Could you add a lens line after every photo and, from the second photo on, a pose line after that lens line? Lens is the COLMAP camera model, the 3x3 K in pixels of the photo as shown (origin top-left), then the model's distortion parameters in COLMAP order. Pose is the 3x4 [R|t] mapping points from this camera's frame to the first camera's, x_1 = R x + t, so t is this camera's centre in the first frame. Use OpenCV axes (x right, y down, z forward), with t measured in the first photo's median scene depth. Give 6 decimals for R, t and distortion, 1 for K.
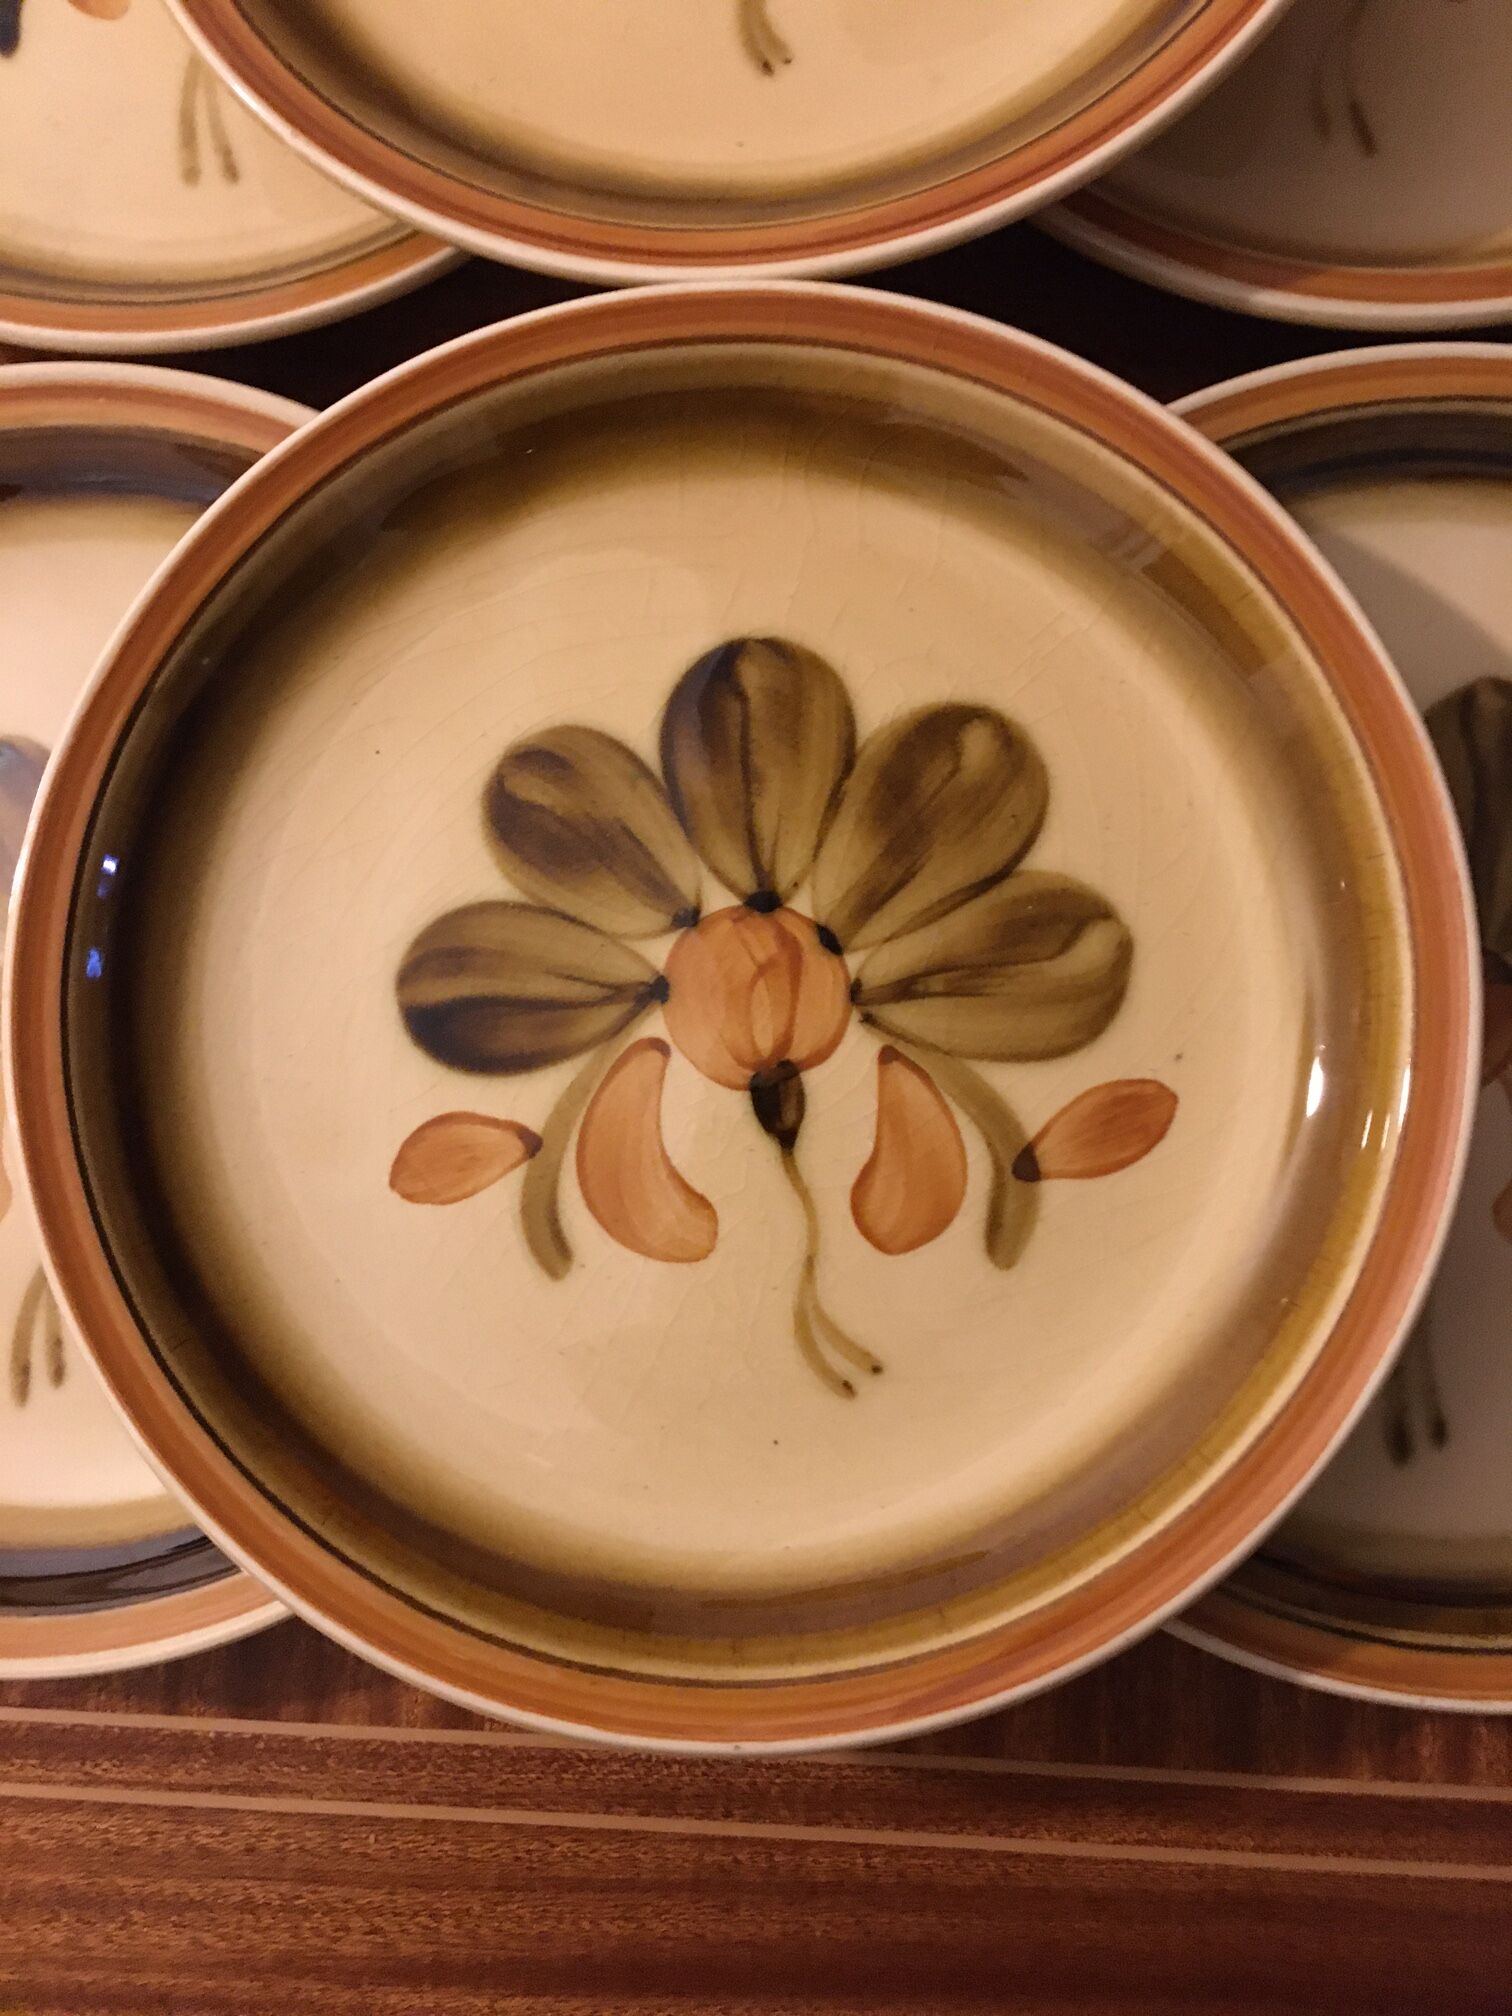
lens RADIAL K [[1719.9, 0, 756.0], [0, 1719.9, 1008.0], [0, 0, 1]] dist [0.064817, -0.114973]
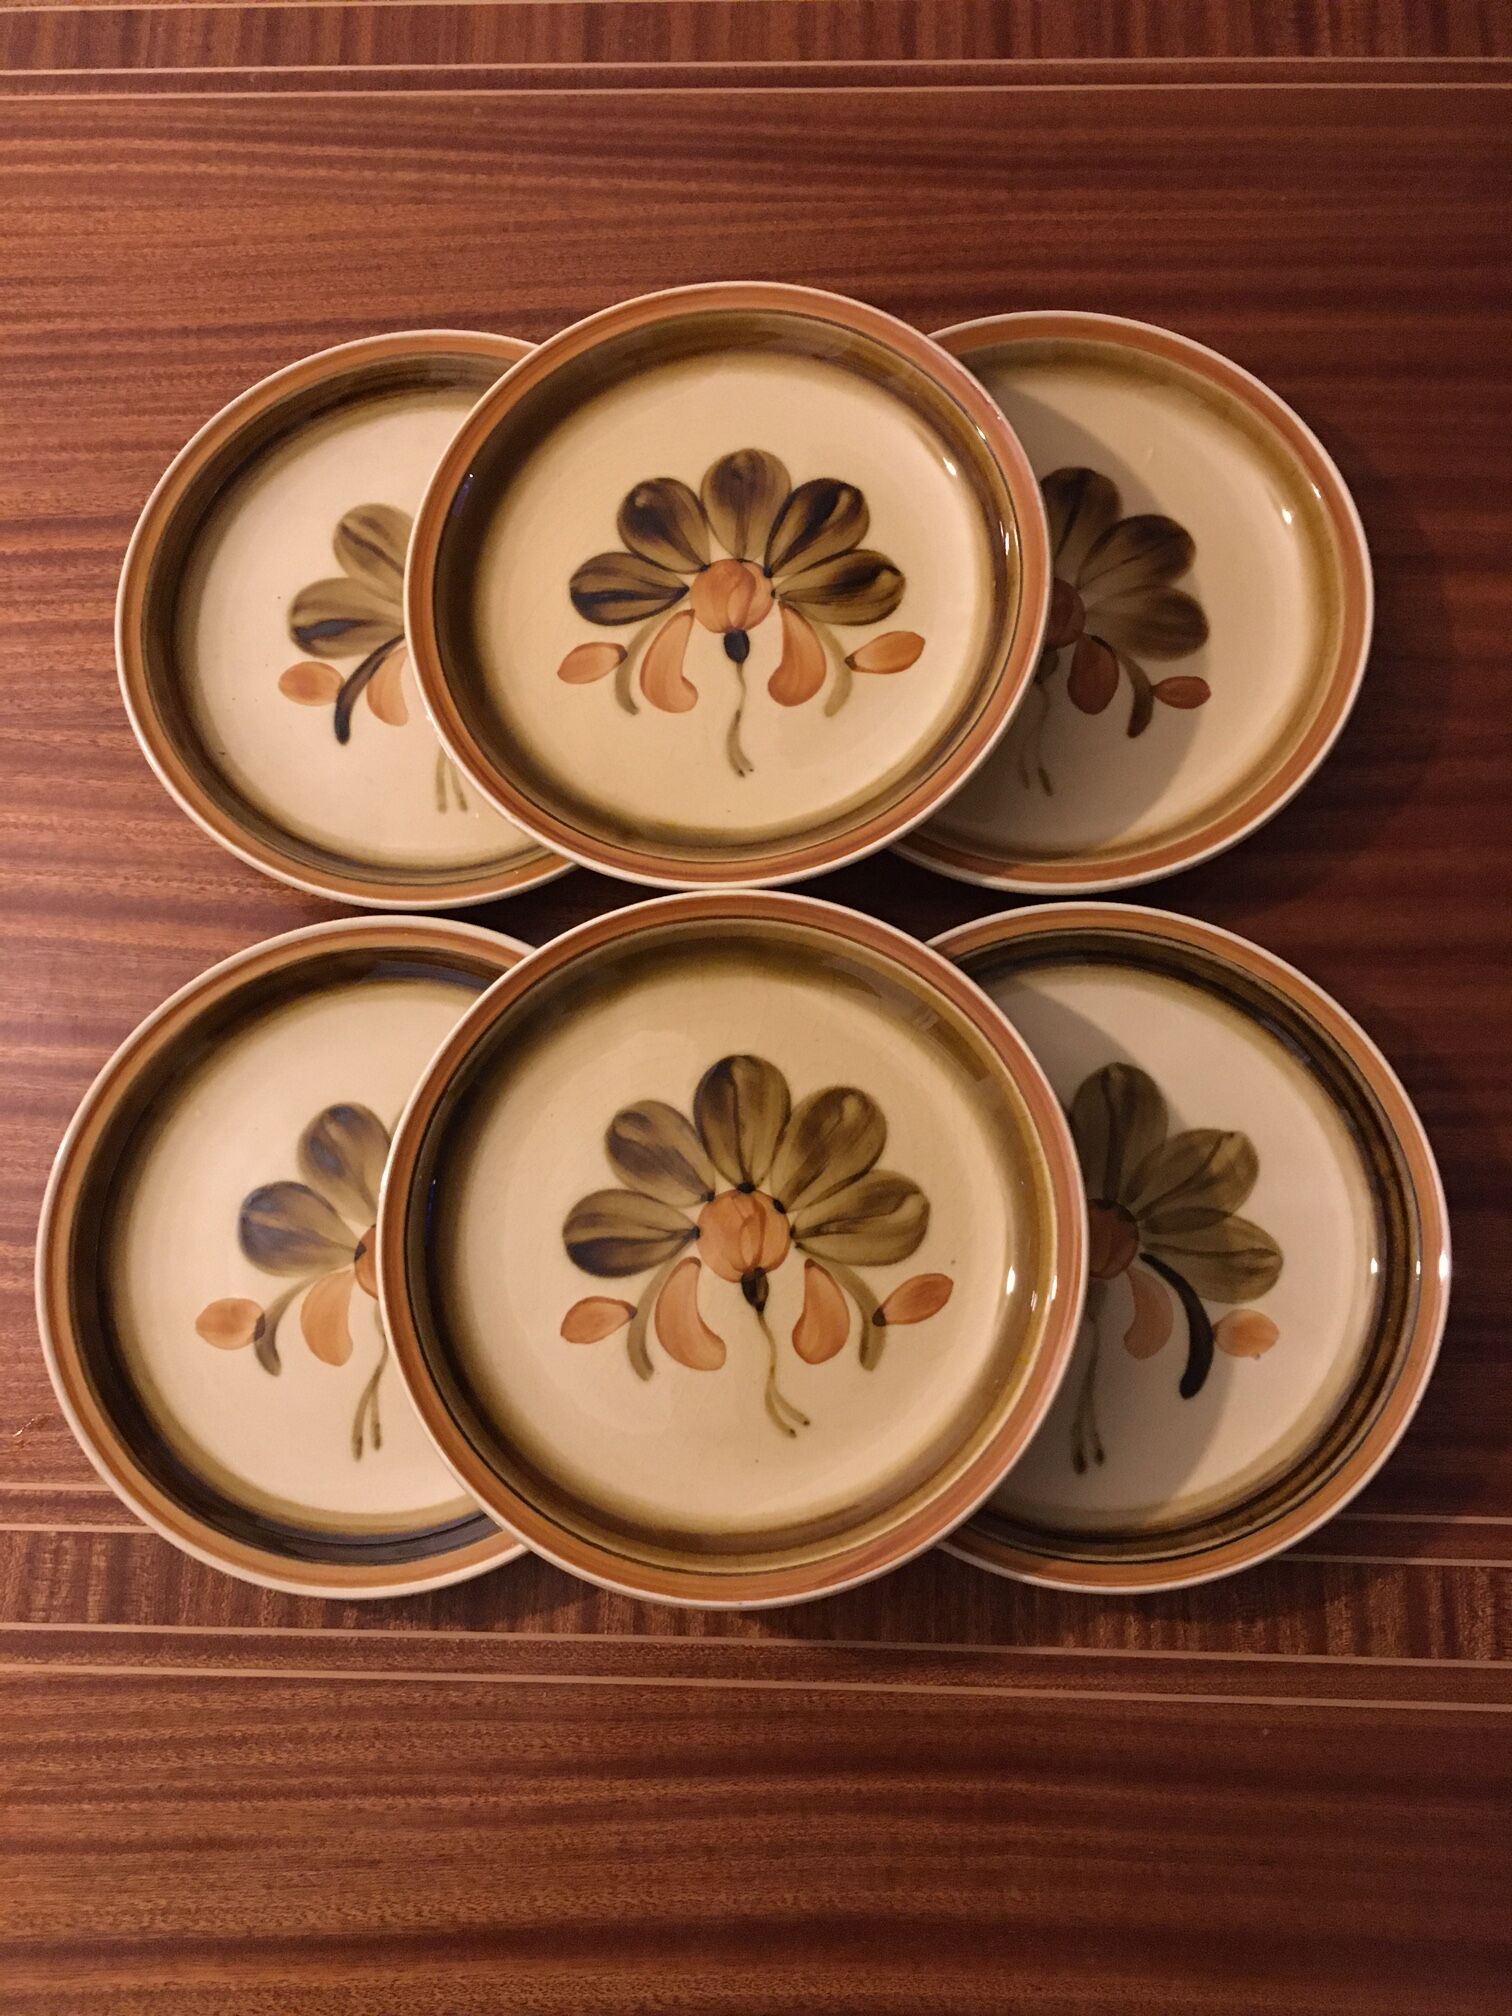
lens RADIAL K [[1719.9, 0, 756.0], [0, 1719.9, 1008.0], [0, 0, 1]] dist [0.064817, -0.114973]
pose [[0.999797, -0.015848, 0.012455, -0.005918], [0.017262, 0.992245, -0.123090, -0.022255], [-0.010407, 0.123280, 0.992317, -1.017258]]
